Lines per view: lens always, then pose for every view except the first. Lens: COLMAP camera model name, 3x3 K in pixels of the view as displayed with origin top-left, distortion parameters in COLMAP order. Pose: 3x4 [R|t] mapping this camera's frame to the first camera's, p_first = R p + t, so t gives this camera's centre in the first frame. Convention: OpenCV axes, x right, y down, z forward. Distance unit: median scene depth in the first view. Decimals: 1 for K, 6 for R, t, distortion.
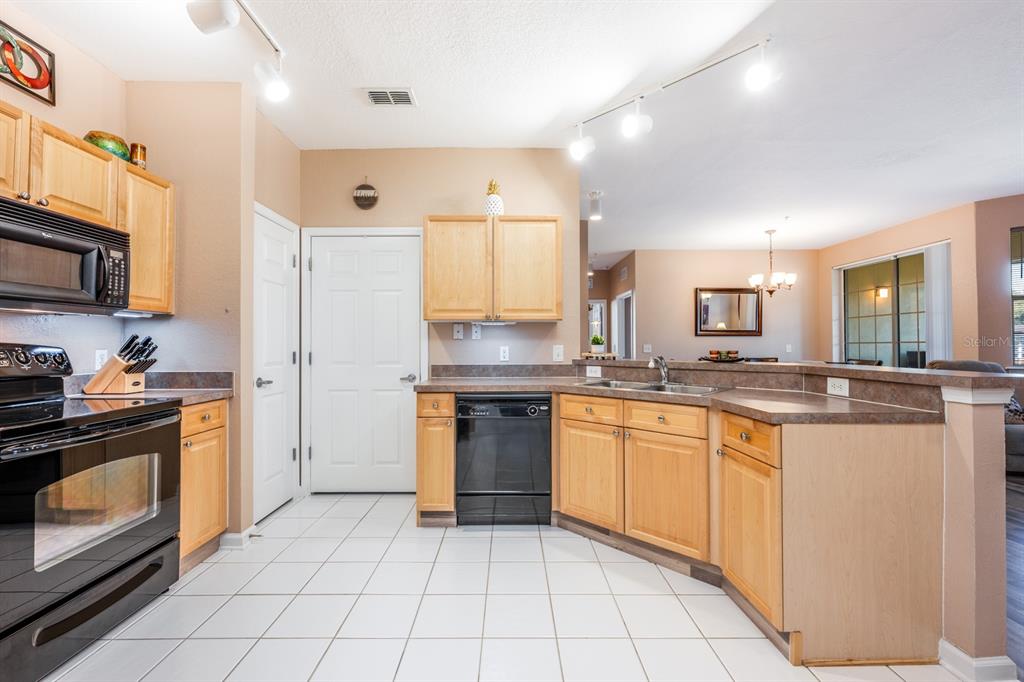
lens RADIAL K [[426.5, 0, 508.1], [0, 426.5, 339.4], [0, 0, 1]] dist [0.002392, 0.000453]
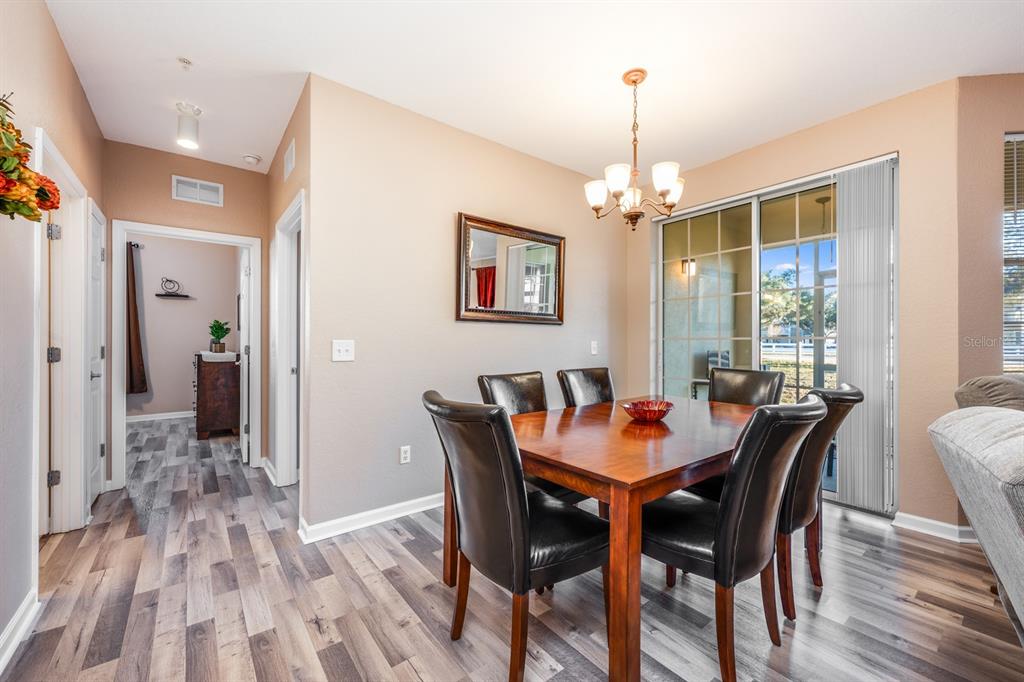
lens RADIAL K [[414.7, 0, 506.9], [0, 414.7, 340.5], [0, 0, 1]] dist [-0.000258, -0.000433]
pose [[0.802039, 0.007307, 0.597227, 0.256836], [-0.013891, 0.999883, 0.006422, 0.010405], [-0.597110, -0.013447, 0.802046, 0.714325]]
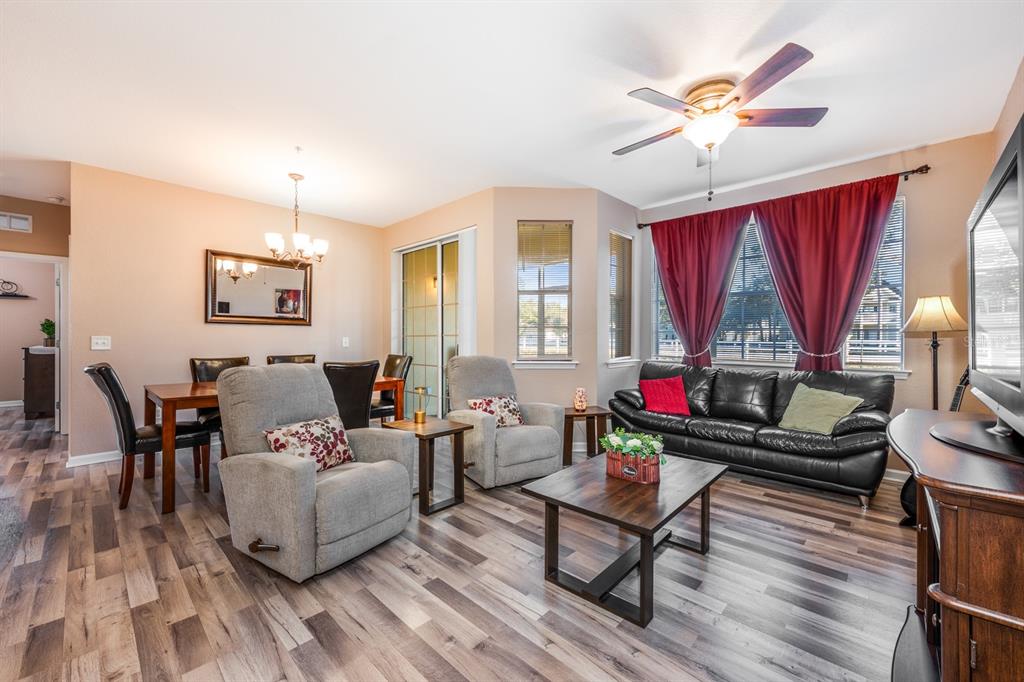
lens RADIAL K [[414.7, 0, 509.7], [0, 414.7, 340.6], [0, 0, 1]] dist [-0.000258, -0.000433]
pose [[0.704391, 0.002503, 0.709807, 0.365447], [-0.016252, 0.999789, 0.012602, 0.003667], [-0.709626, -0.020413, 0.704283, 0.254296]]
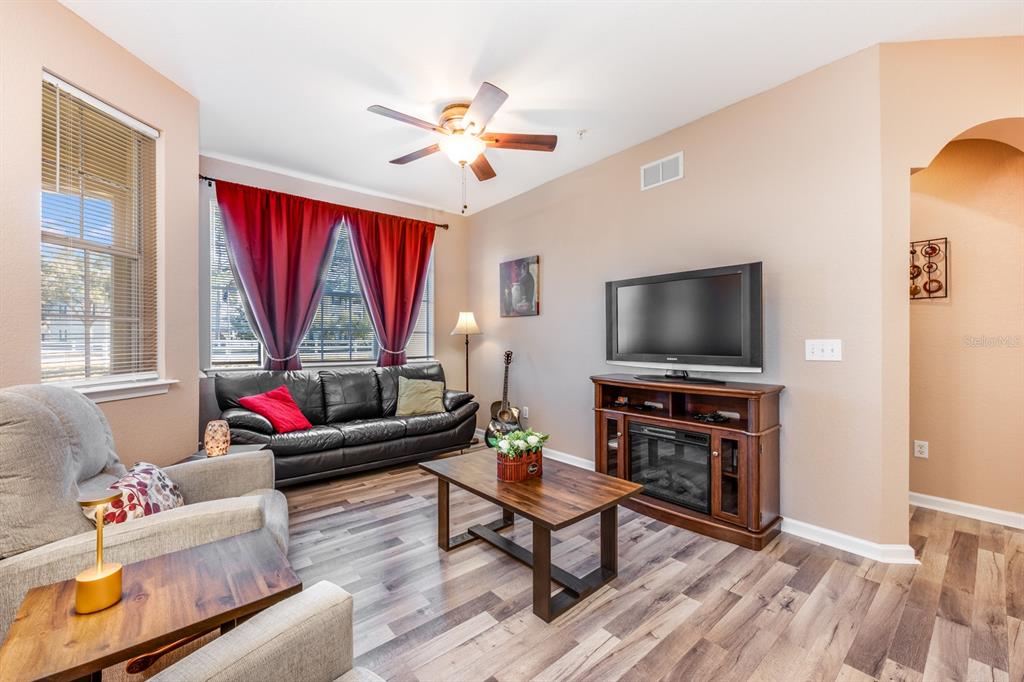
lens RADIAL K [[414.7, 0, 509.2], [0, 414.7, 335.9], [0, 0, 1]] dist [-0.000258, -0.000433]
pose [[-0.636476, 0.013555, 0.771177, 0.948964], [-0.004250, 0.999769, -0.021081, 0.076553], [-0.771284, -0.016695, -0.636272, 4.698824]]
